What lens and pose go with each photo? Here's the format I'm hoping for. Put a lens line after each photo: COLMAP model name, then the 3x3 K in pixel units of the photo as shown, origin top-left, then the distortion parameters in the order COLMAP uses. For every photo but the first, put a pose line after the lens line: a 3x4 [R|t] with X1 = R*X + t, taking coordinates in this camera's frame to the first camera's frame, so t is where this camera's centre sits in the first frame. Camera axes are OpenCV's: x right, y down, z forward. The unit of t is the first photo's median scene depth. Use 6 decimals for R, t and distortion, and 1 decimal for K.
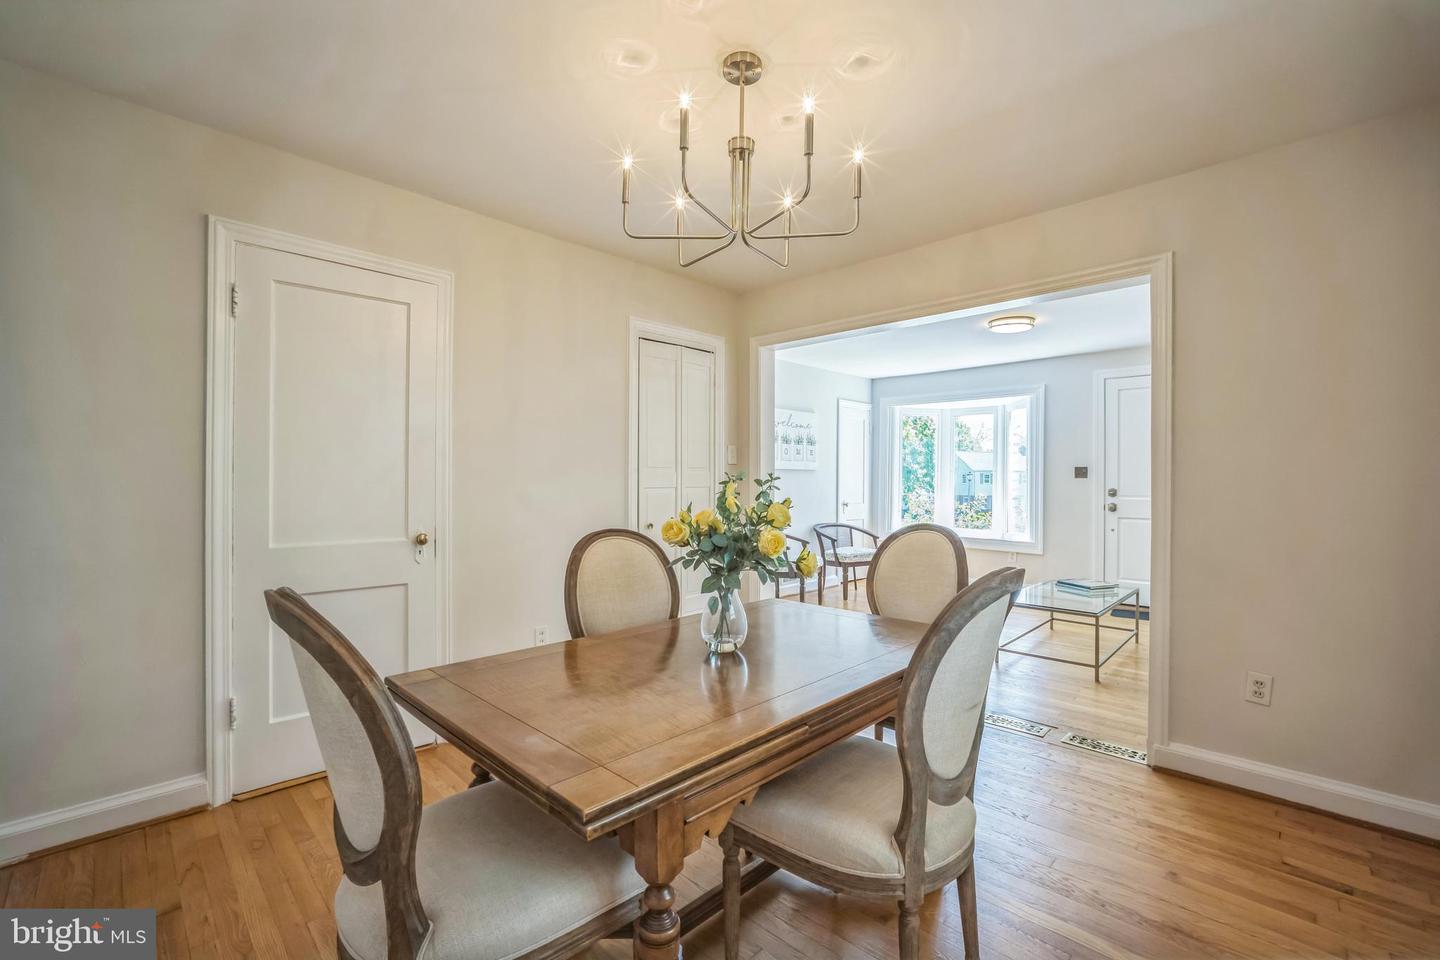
lens RADIAL K [[613.3, 0, 715.0], [0, 613.3, 476.6], [0, 0, 1]] dist [-0.027530, 0.010533]
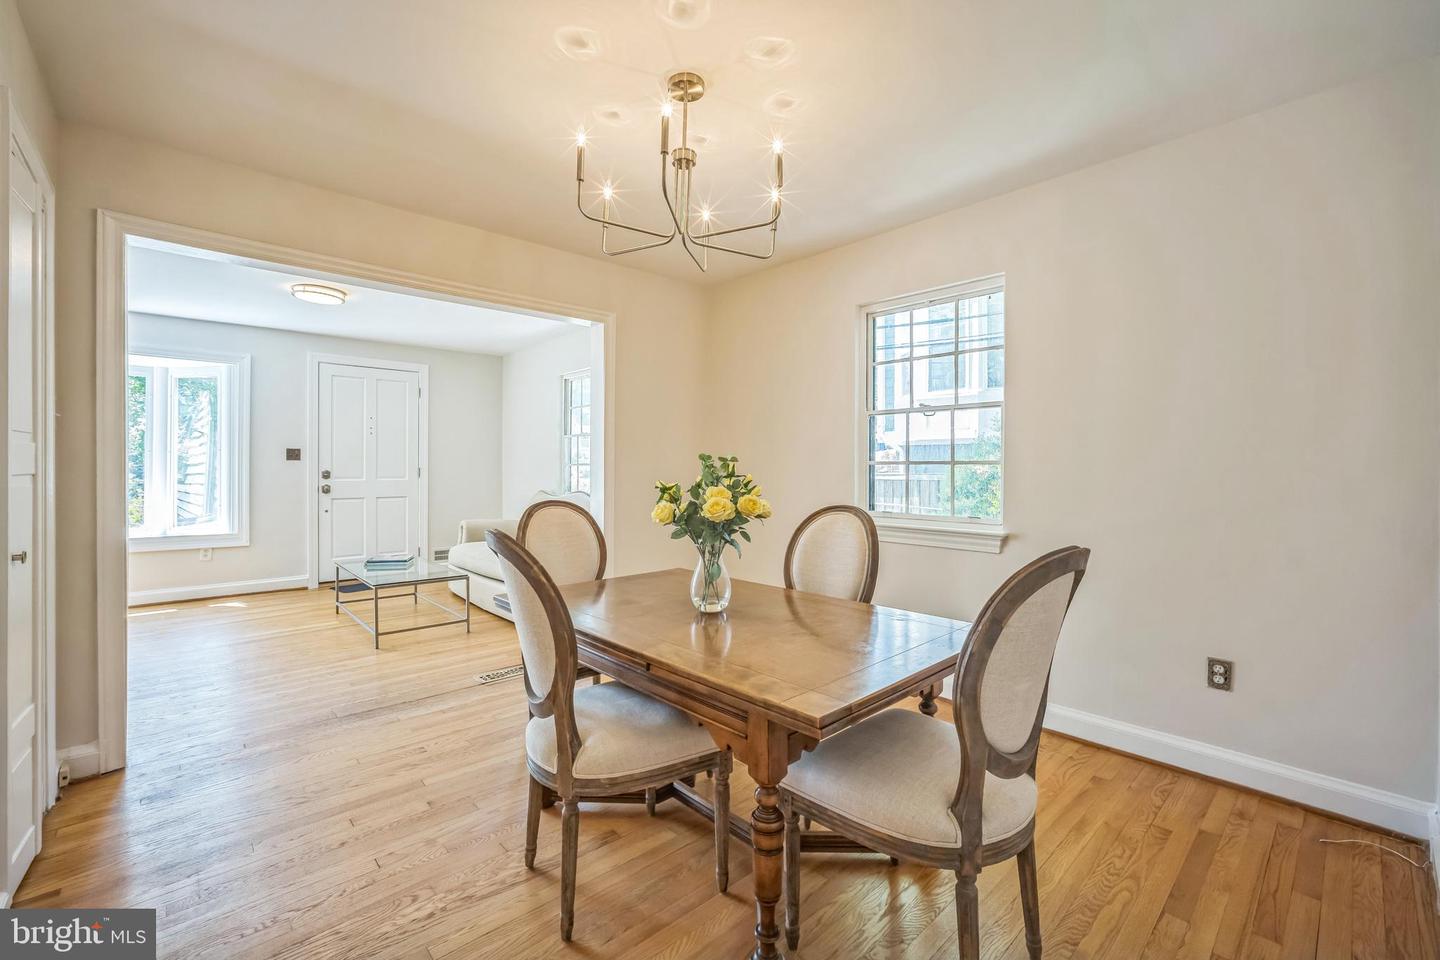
lens RADIAL K [[613.3, 0, 717.9], [0, 613.3, 471.9], [0, 0, 1]] dist [-0.027530, 0.010533]
pose [[0.050653, -0.011224, 0.998653, -0.296635], [-0.010197, 0.999879, 0.011755, 0.002415], [-0.998664, -0.010779, 0.050532, 0.251187]]
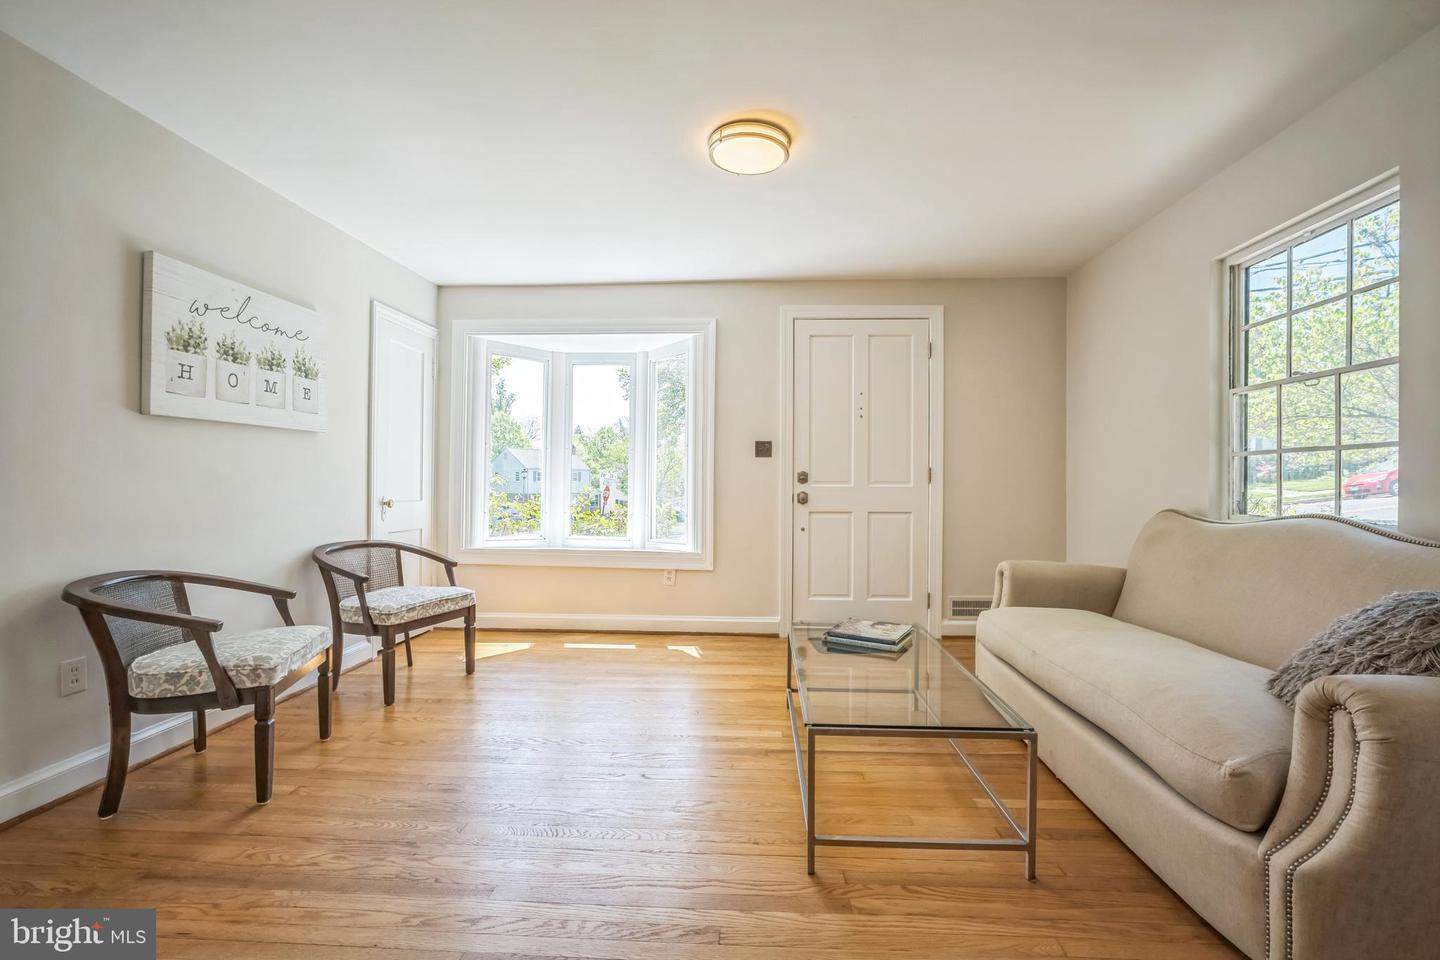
lens RADIAL K [[613.3, 0, 728.2], [0, 613.3, 480.0], [0, 0, 1]] dist [-0.027530, 0.010533]
pose [[0.746006, 0.000122, 0.665939, 0.091630], [-0.004875, 0.999974, 0.005278, 0.022912], [-0.665921, -0.007184, 0.745988, 0.453213]]
